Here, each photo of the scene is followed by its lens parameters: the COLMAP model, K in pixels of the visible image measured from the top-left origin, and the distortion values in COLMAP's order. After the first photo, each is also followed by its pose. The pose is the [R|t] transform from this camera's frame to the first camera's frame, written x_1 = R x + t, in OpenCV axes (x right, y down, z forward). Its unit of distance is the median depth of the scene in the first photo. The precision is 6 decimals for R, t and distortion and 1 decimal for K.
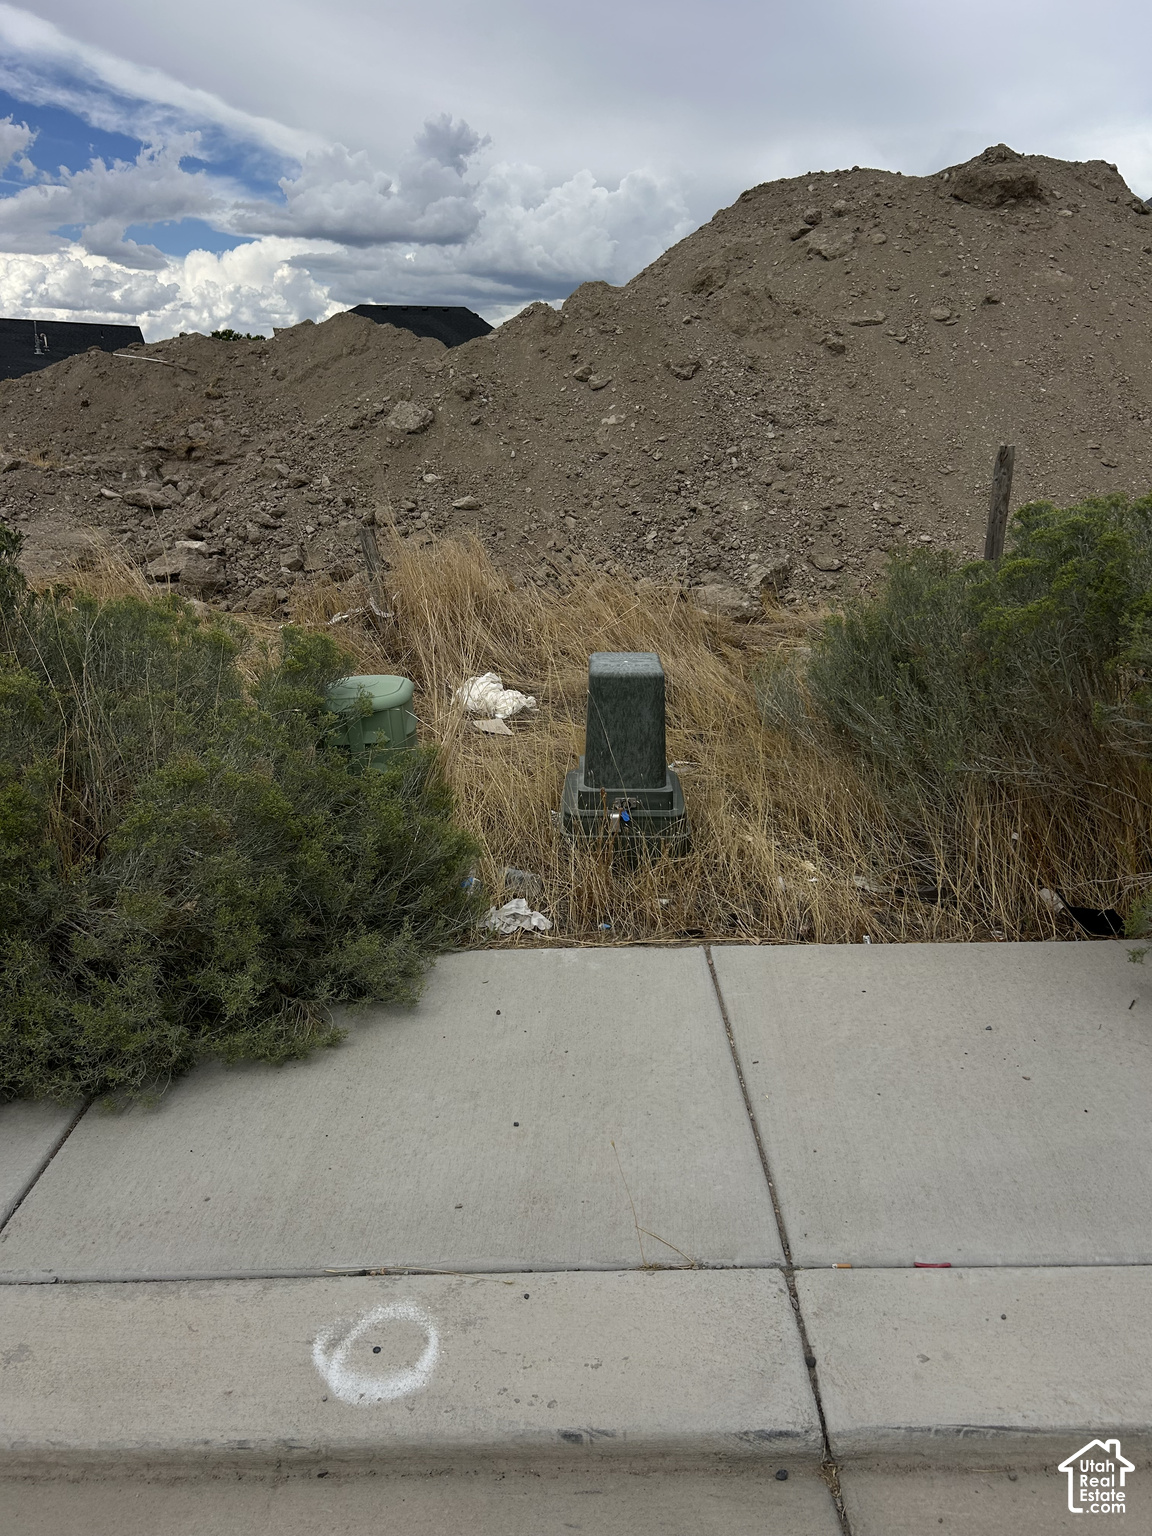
lens RADIAL K [[1159.8, 0, 577.7], [0, 1159.8, 758.2], [0, 0, 1]] dist [0.035858, -0.034675]
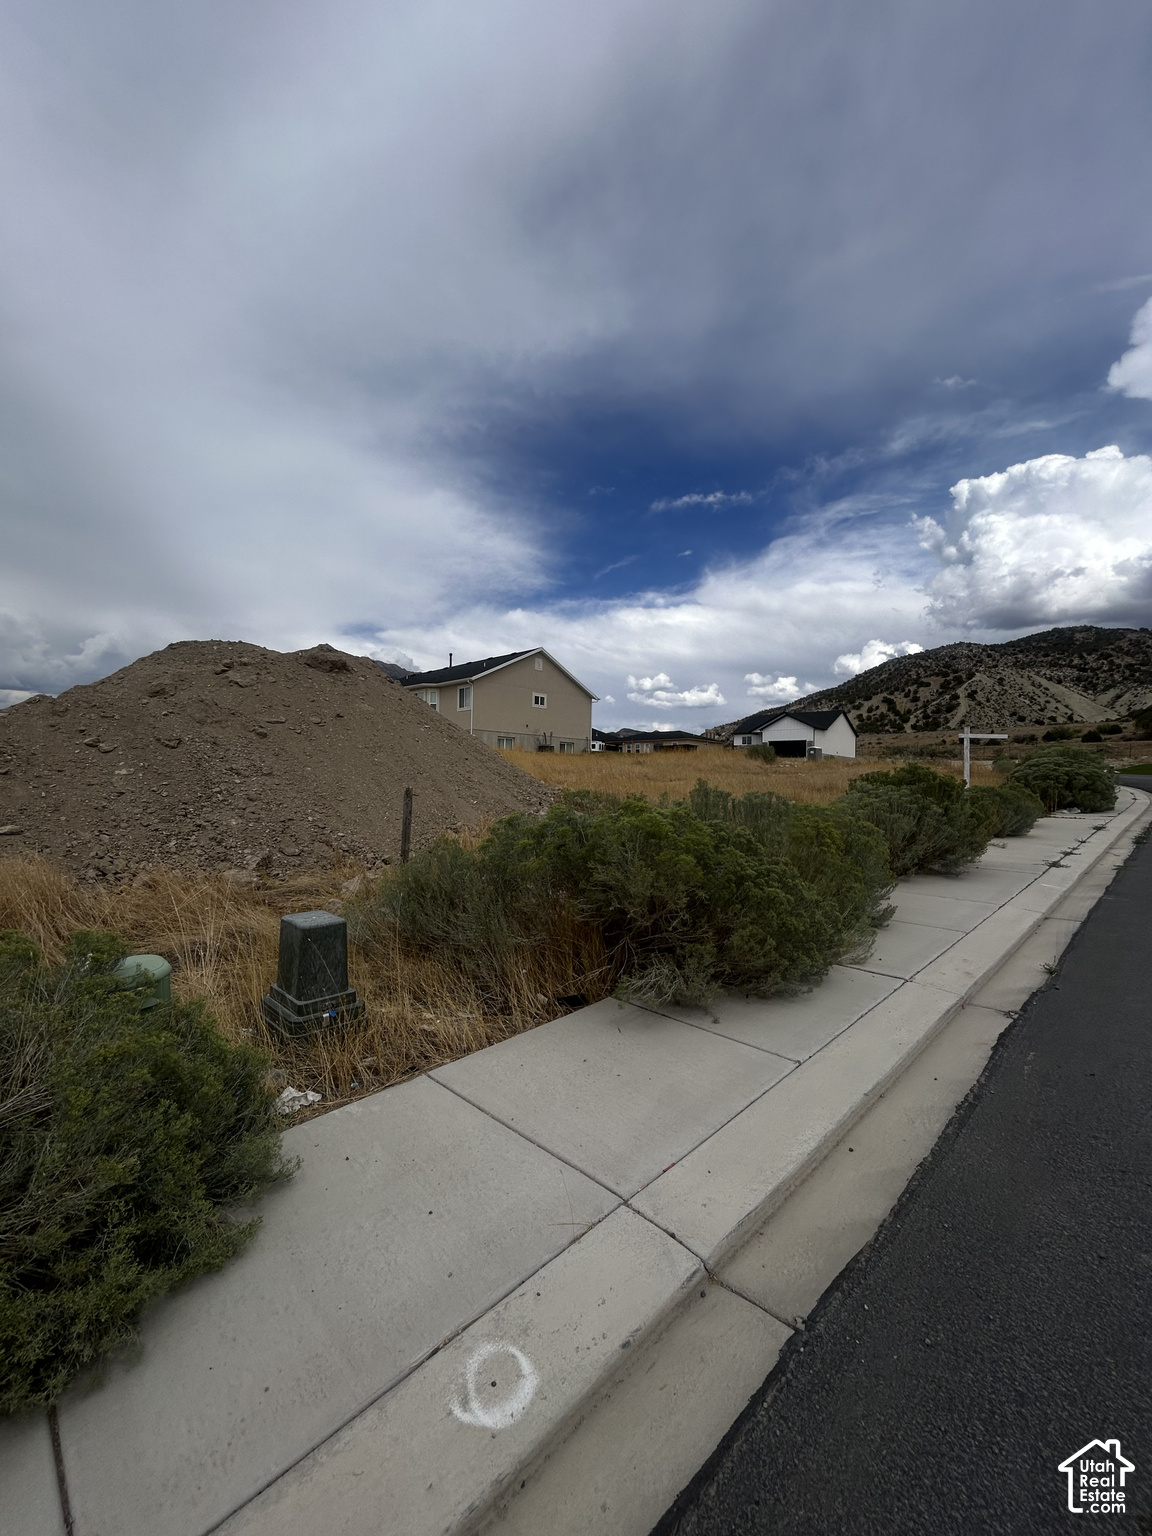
lens RADIAL K [[618.2, 0, 583.8], [0, 618.2, 770.6], [0, 0, 1]] dist [-0.004925, 0.000952]
pose [[0.692074, 0.009076, 0.721769, -0.340498], [0.191229, 0.961888, -0.195457, -0.040582], [-0.696035, 0.273294, 0.663962, 0.086049]]
